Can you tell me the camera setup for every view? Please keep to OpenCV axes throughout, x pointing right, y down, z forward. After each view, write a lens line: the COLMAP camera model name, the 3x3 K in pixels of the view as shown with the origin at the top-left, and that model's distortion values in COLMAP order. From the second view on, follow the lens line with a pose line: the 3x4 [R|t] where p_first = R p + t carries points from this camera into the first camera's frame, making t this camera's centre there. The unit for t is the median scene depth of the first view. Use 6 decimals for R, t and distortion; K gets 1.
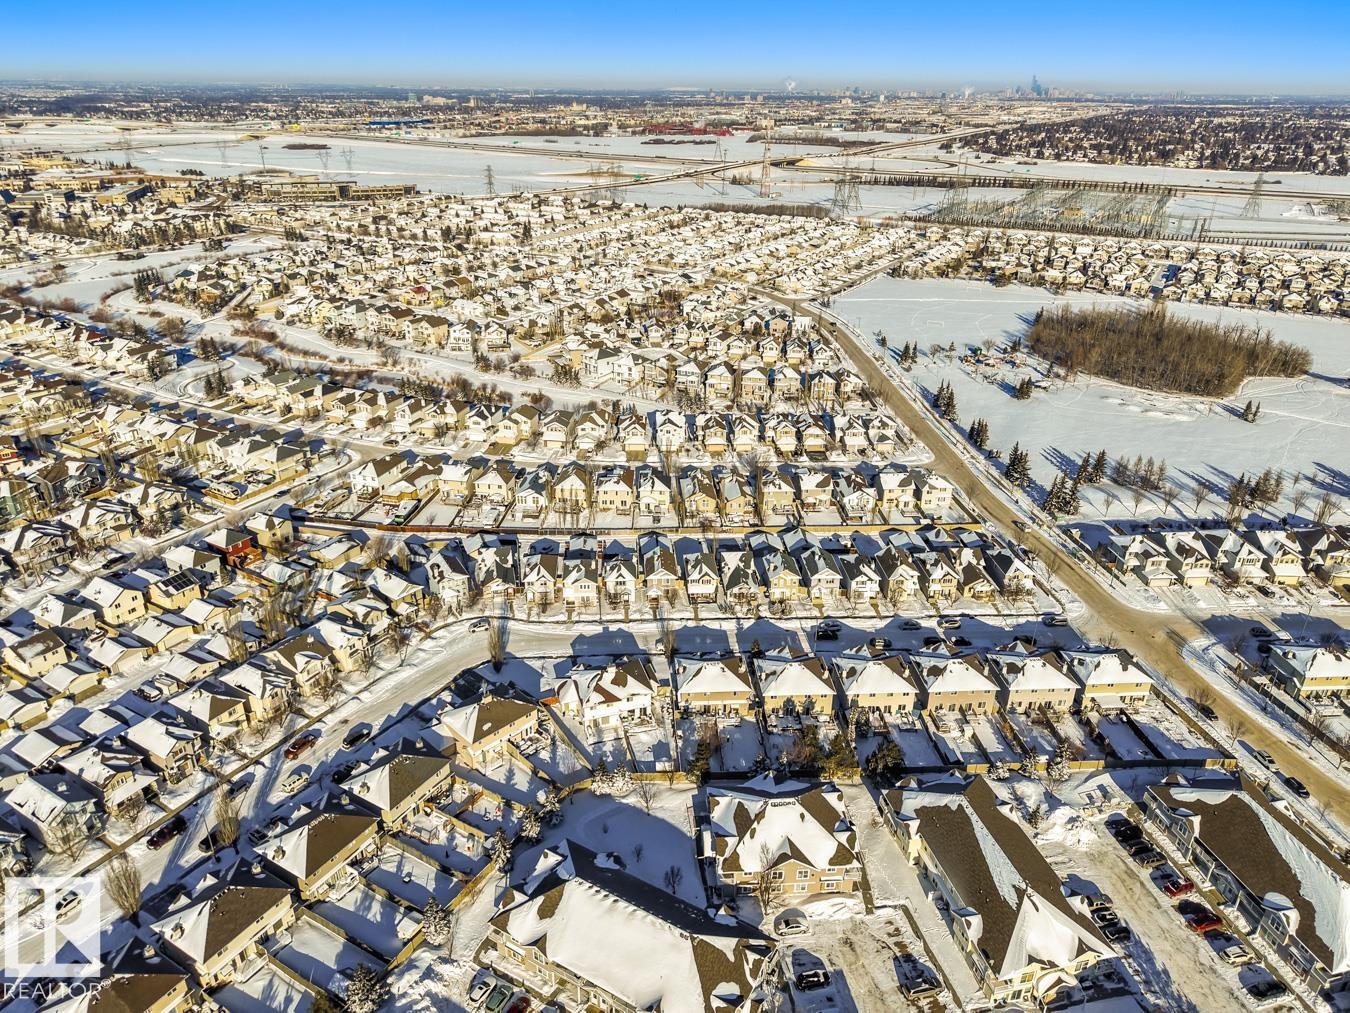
lens RADIAL K [[899.3, 0, 684.9], [0, 899.3, 510.5], [0, 0, 1]] dist [0.040207, -0.043859]
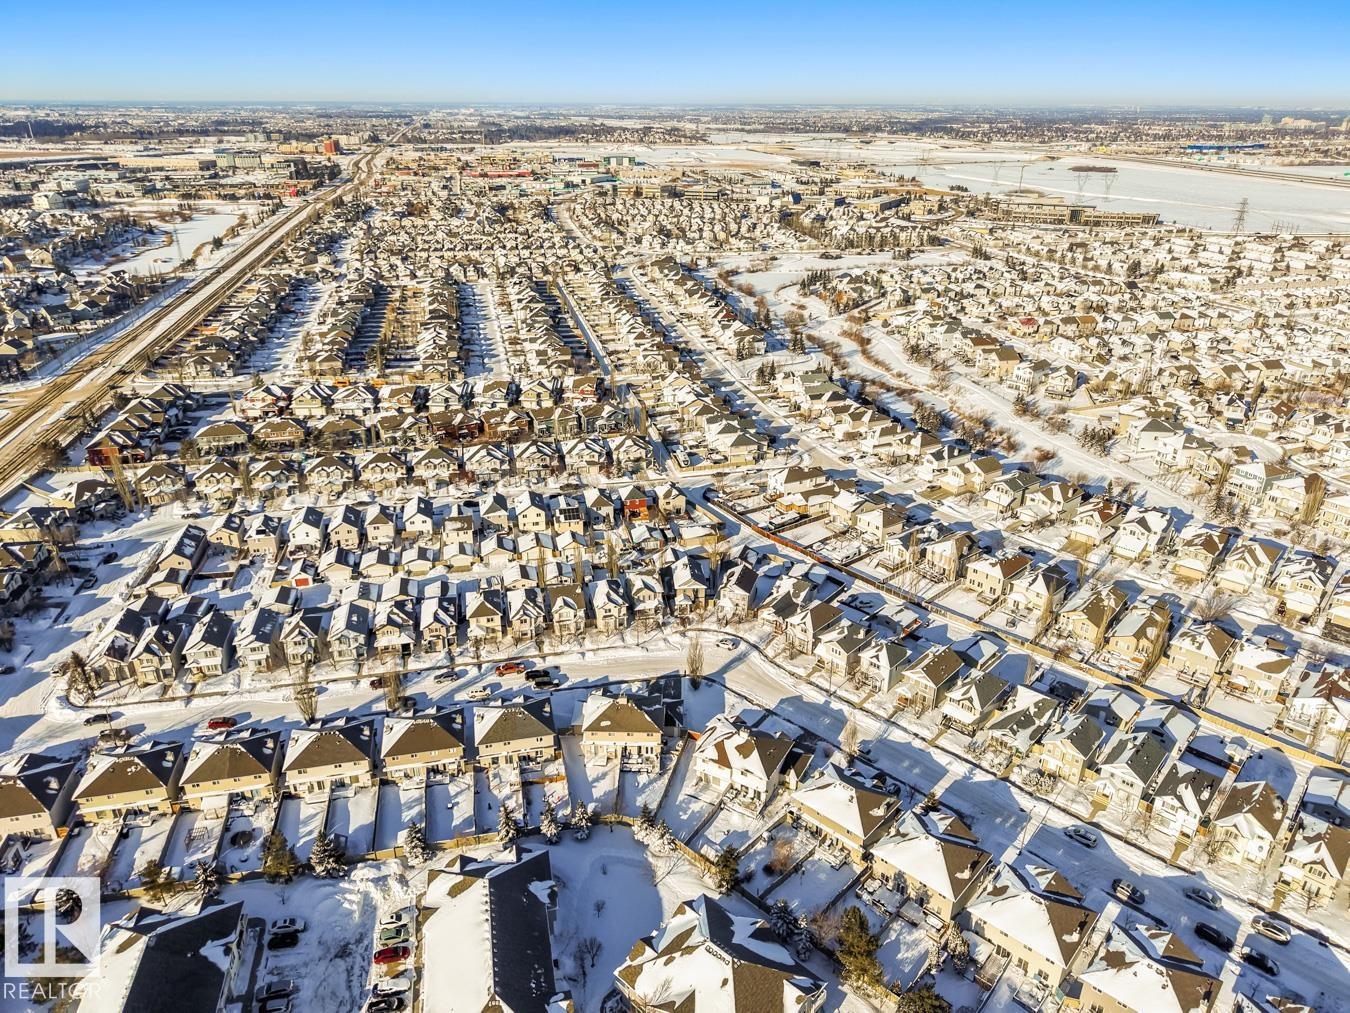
lens RADIAL K [[918.7, 0, 675.0], [0, 918.7, 506.5], [0, 0, 1]] dist [0.047007, -0.049894]
pose [[0.679588, 0.289233, -0.674170, 0.300931], [-0.310637, 0.945996, 0.092717, -0.073623], [0.664578, 0.146413, 0.732734, 0.164656]]
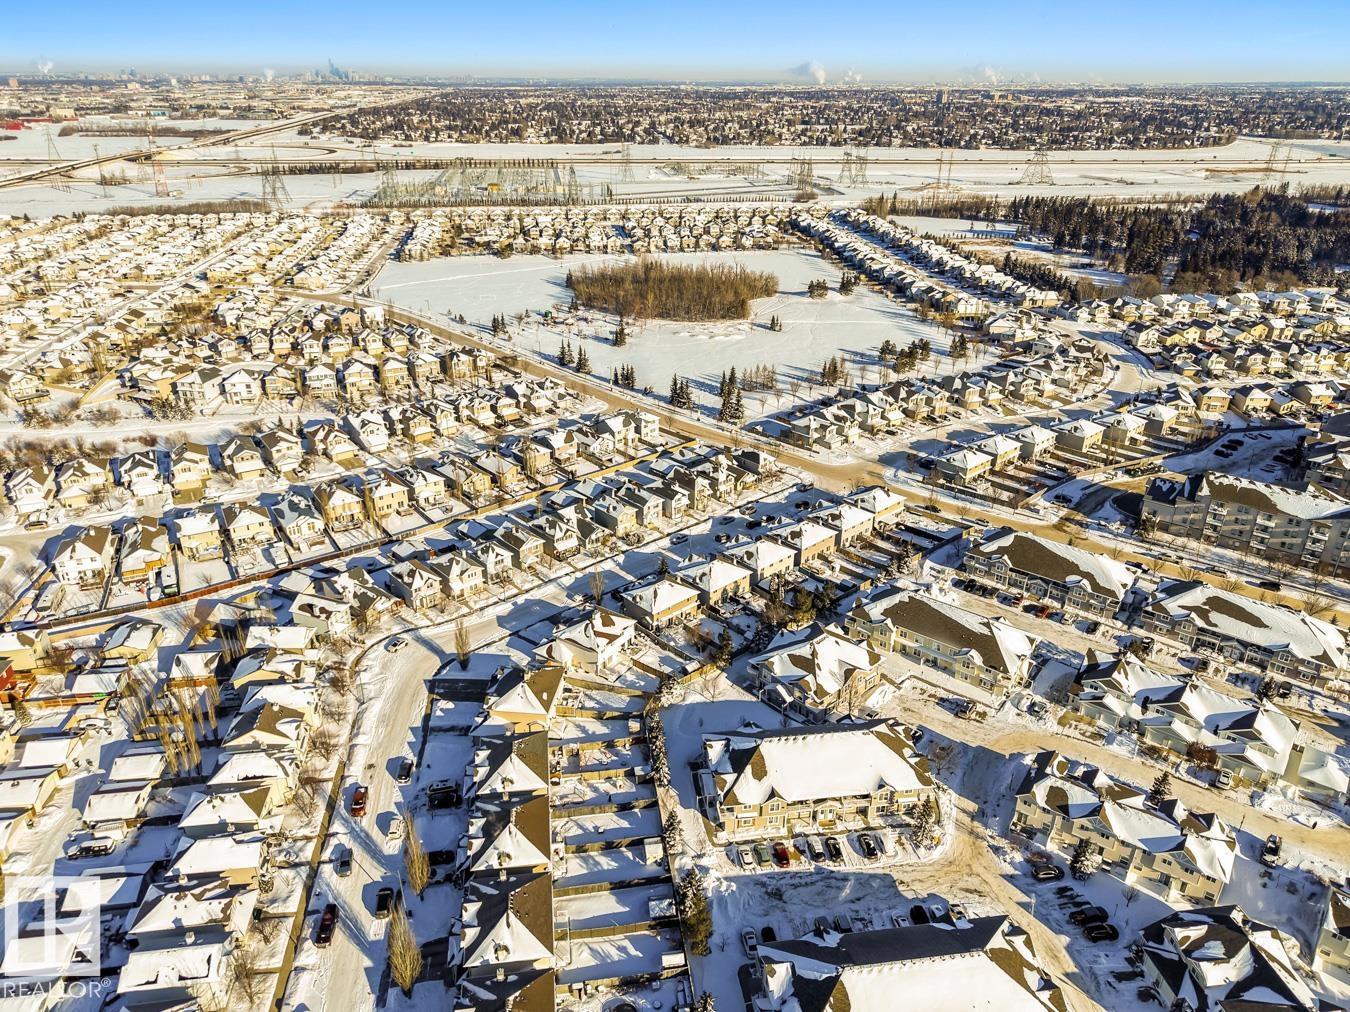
lens RADIAL K [[918.7, 0, 675.0], [0, 918.7, 506.0], [0, 0, 1]] dist [0.047007, -0.049894]
pose [[0.780806, -0.268381, 0.564193, -0.415222], [0.267035, 0.959753, 0.086987, -0.014678], [-0.564832, 0.082739, 0.821048, 0.019166]]
